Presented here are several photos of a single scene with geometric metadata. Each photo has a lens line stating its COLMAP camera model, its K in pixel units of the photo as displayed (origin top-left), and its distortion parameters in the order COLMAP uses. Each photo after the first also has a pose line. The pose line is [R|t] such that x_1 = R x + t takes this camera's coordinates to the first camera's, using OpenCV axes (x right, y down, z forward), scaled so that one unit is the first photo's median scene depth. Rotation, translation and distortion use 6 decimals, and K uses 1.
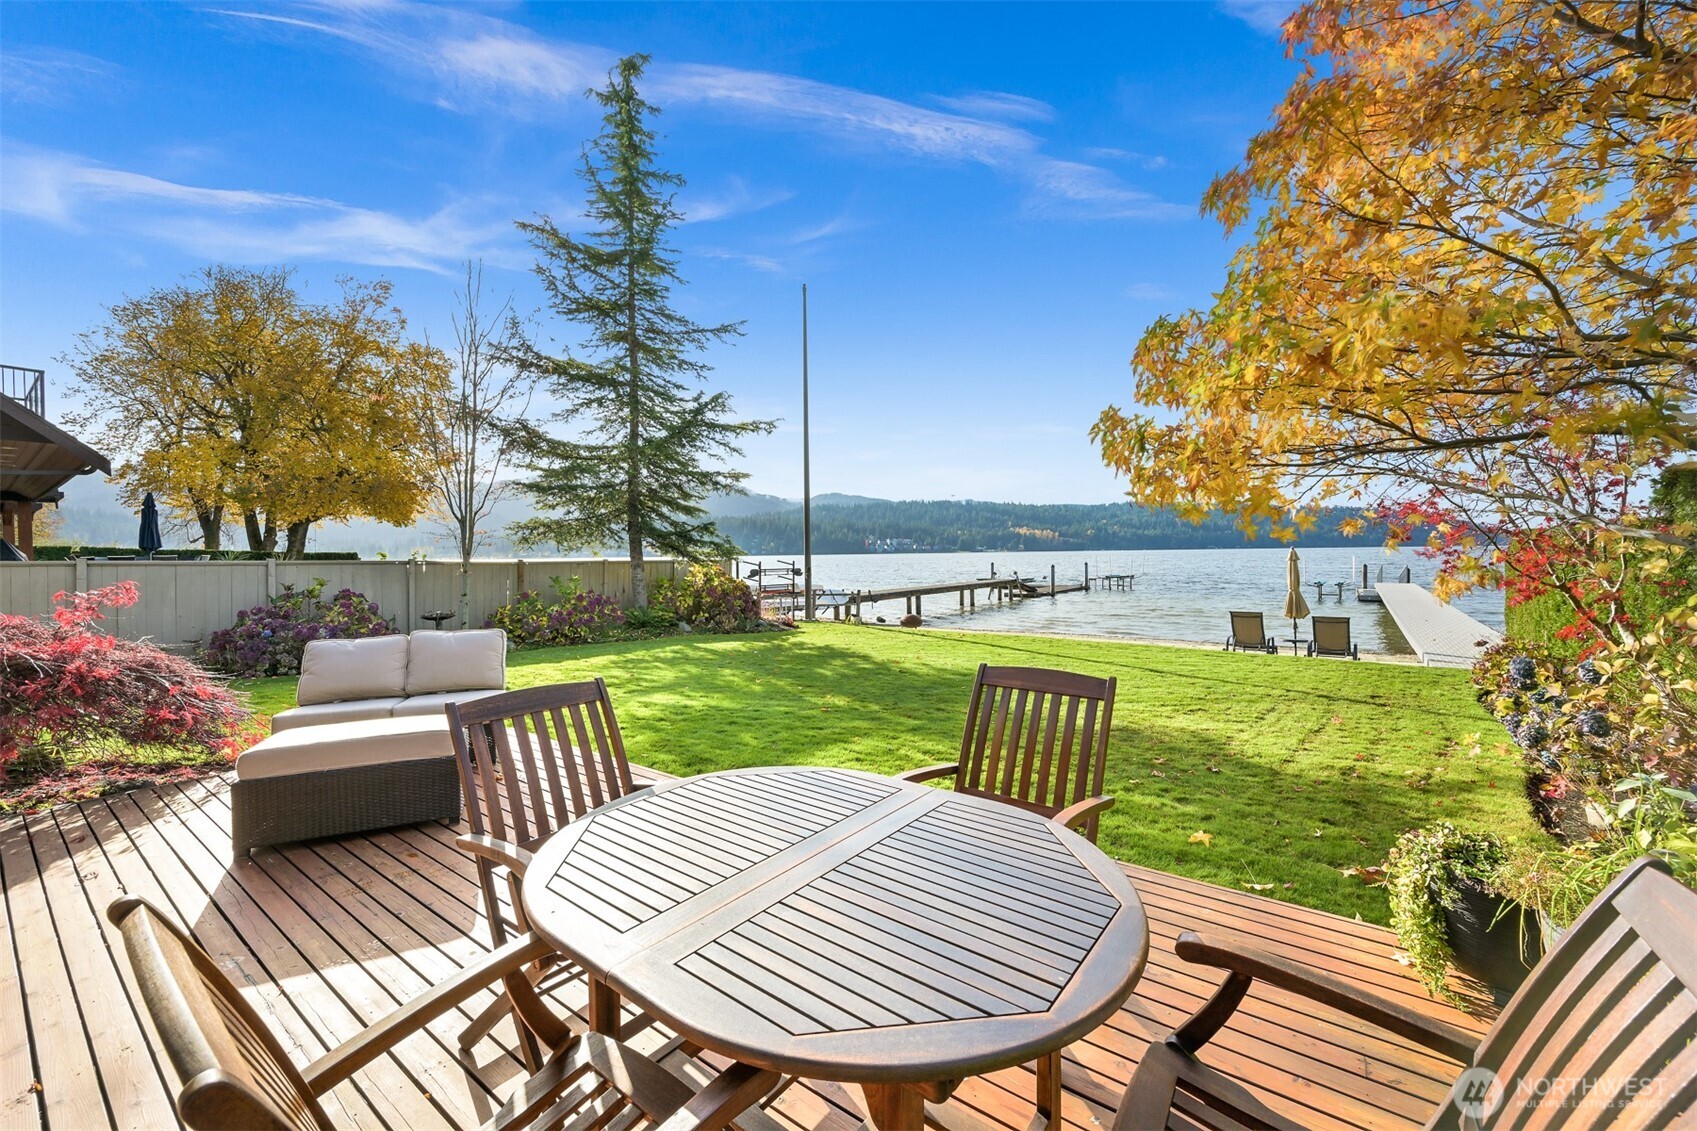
lens RADIAL K [[661.1, 0, 852.6], [0, 661.1, 567.3], [0, 0, 1]] dist [0.001003, 0.000217]
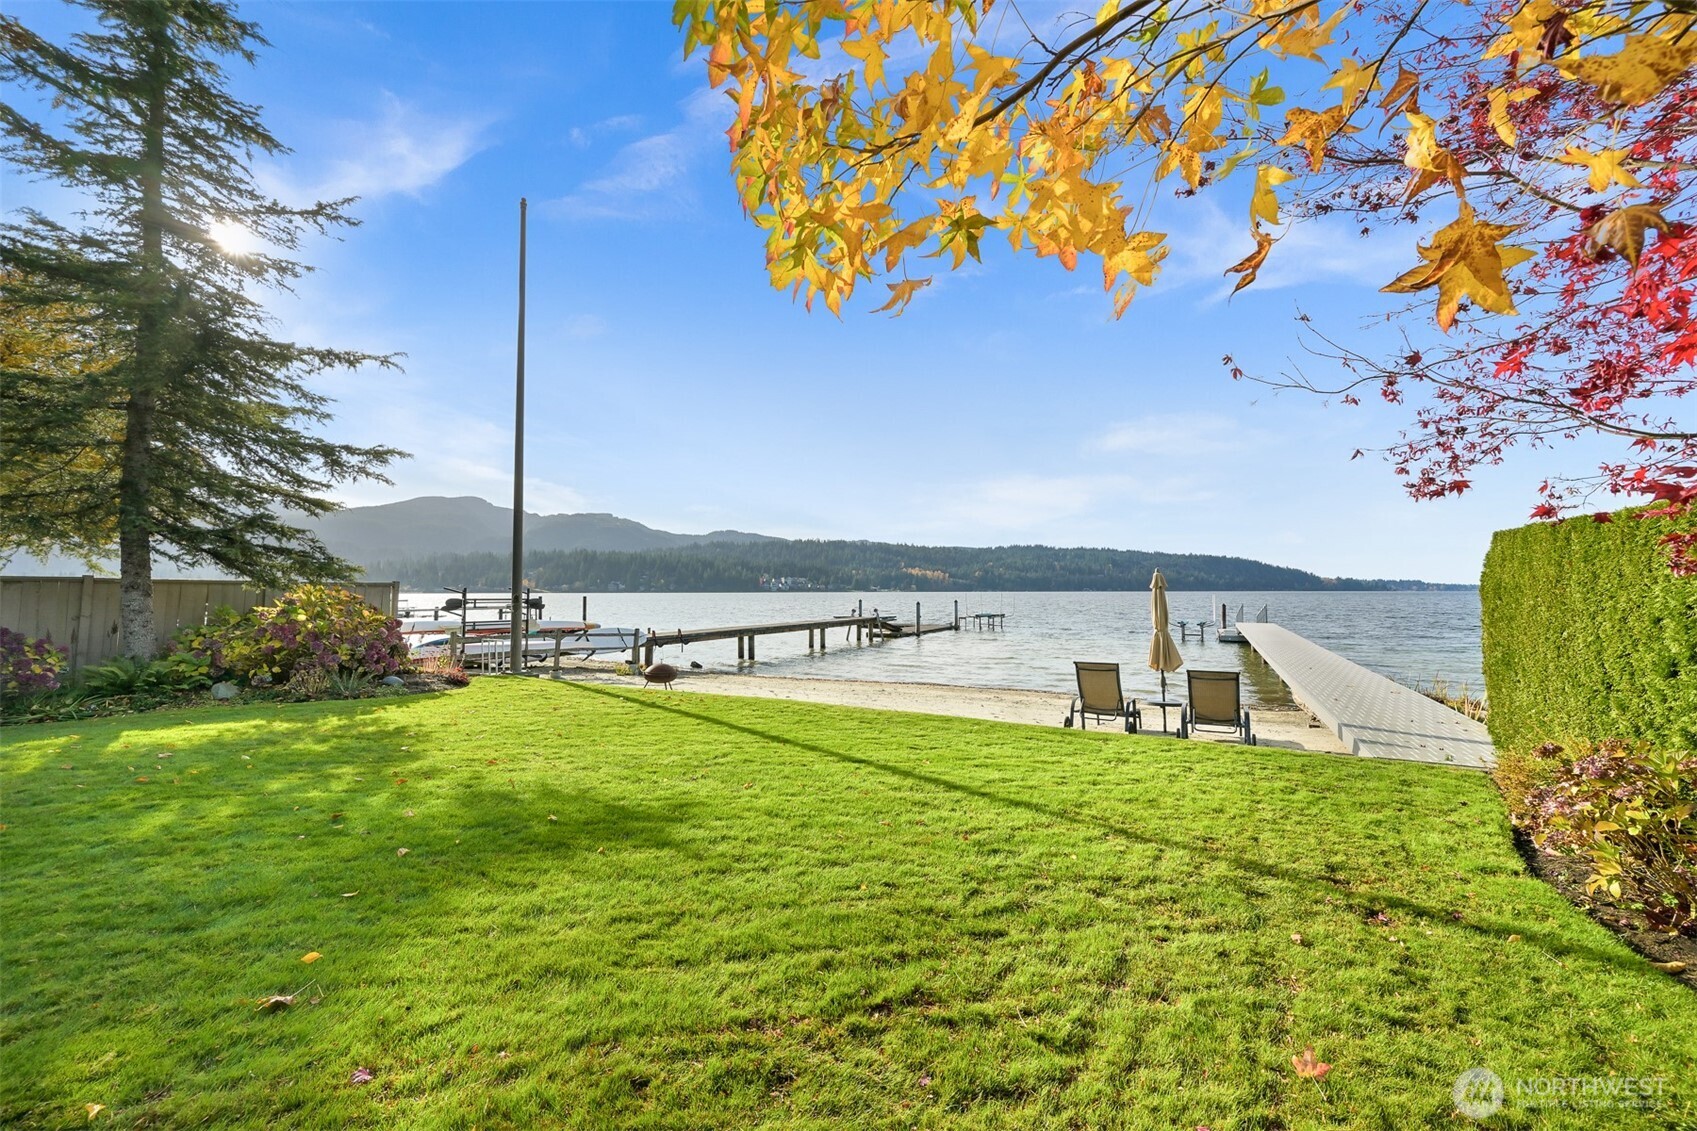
lens RADIAL K [[661.1, 0, 852.6], [0, 661.1, 567.3], [0, 0, 1]] dist [0.001003, 0.000217]
pose [[0.987621, 0.016839, 0.155951, 0.245729], [-0.007625, 0.998200, -0.059495, 0.013080], [-0.156672, 0.057569, 0.985971, 0.373368]]
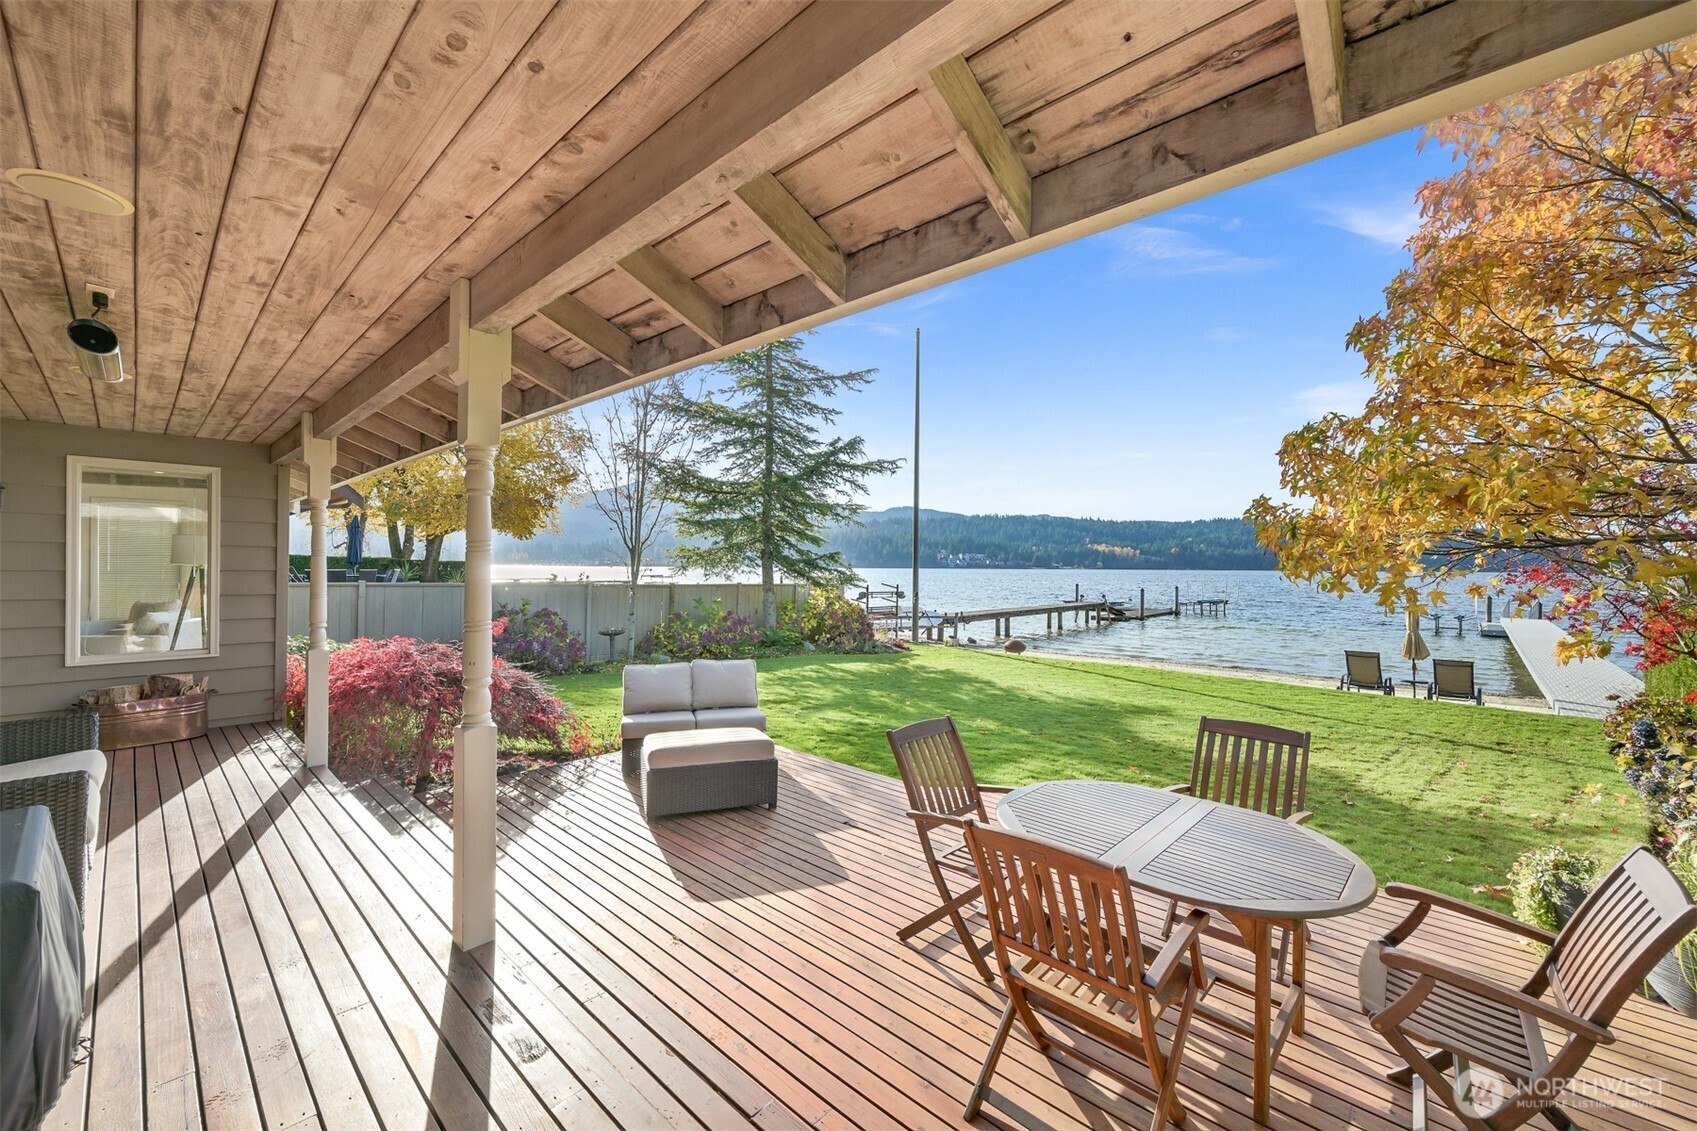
lens RADIAL K [[661.1, 0, 852.6], [0, 661.1, 567.3], [0, 0, 1]] dist [0.001003, 0.000217]
pose [[0.994063, 0.020606, -0.106837, -0.079369], [-0.022741, 0.999565, -0.018802, -0.025620], [0.106403, 0.021120, 0.994099, -0.099886]]
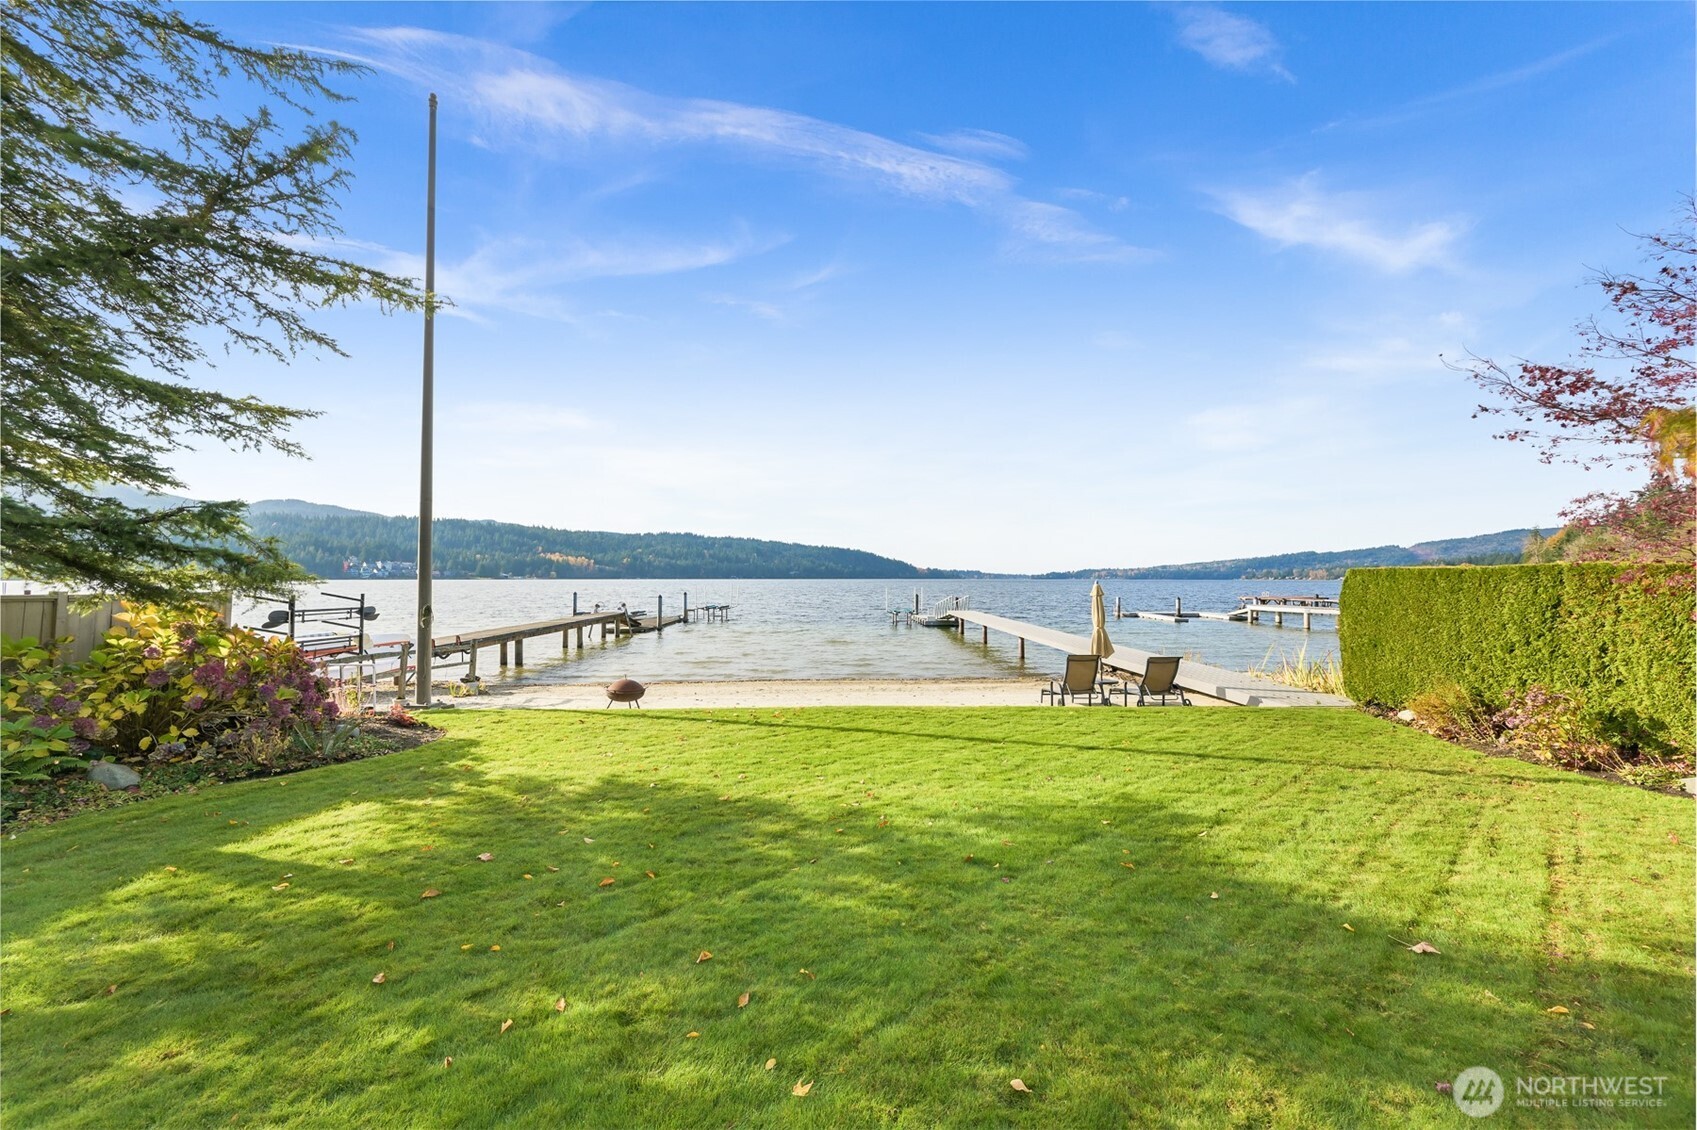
lens RADIAL K [[661.1, 0, 852.6], [0, 661.1, 566.8], [0, 0, 1]] dist [0.001003, 0.000217]
pose [[0.779199, 0.024101, 0.626313, -0.192713], [0.003208, 0.999094, -0.042438, -0.012207], [-0.626769, 0.035077, 0.778415, 0.512409]]
